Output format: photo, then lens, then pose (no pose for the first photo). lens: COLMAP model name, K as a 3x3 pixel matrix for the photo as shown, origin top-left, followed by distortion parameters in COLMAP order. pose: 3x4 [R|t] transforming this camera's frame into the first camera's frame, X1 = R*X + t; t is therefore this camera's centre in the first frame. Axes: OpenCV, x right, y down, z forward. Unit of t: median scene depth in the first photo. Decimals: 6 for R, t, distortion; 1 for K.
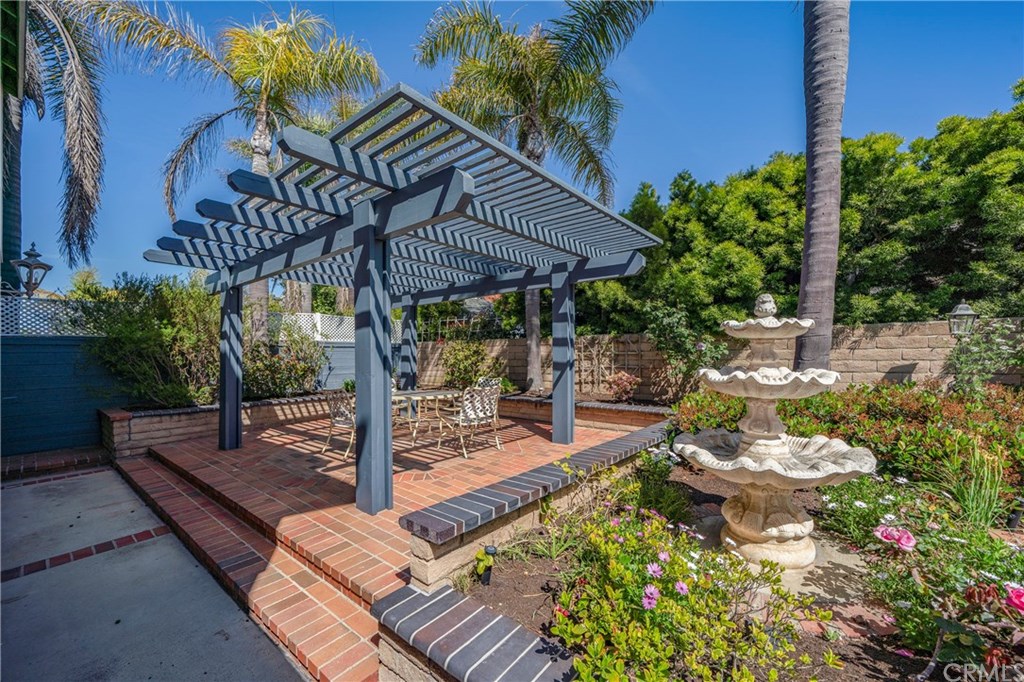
lens RADIAL K [[393.8, 0, 516.4], [0, 393.8, 349.4], [0, 0, 1]] dist [0.001076, 0.000042]
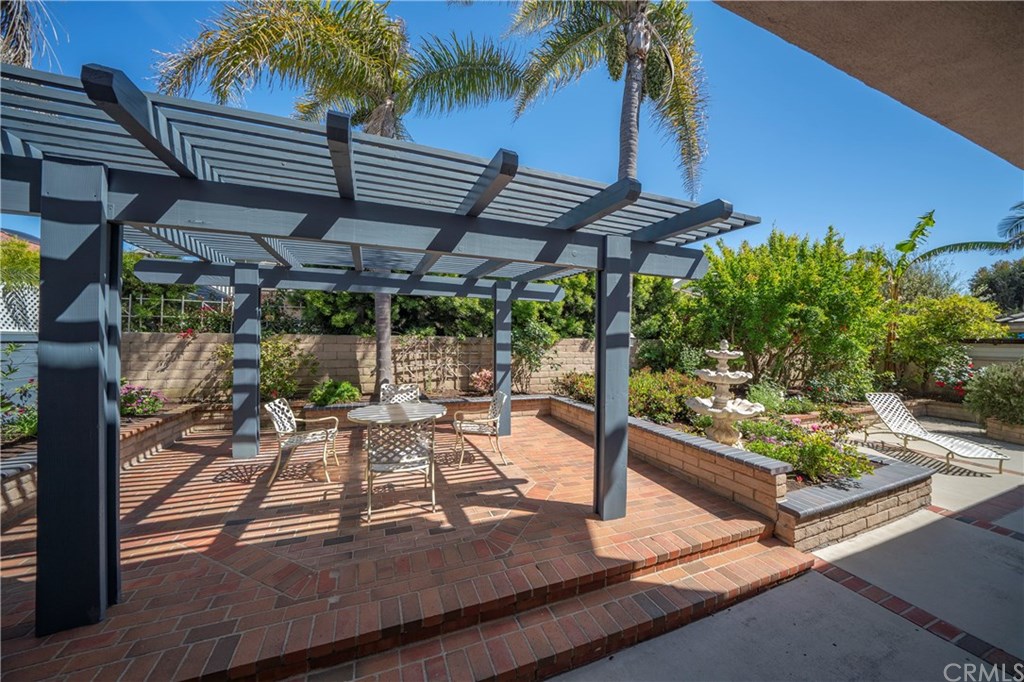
lens RADIAL K [[367.7, 0, 514.0], [0, 367.7, 341.5], [0, 0, 1]] dist [-0.000005, 0.000009]
pose [[0.500959, 0.011600, 0.865393, -0.803364], [-0.022060, 0.999756, -0.000631, -0.037080], [-0.865190, -0.018774, 0.501093, 0.428256]]
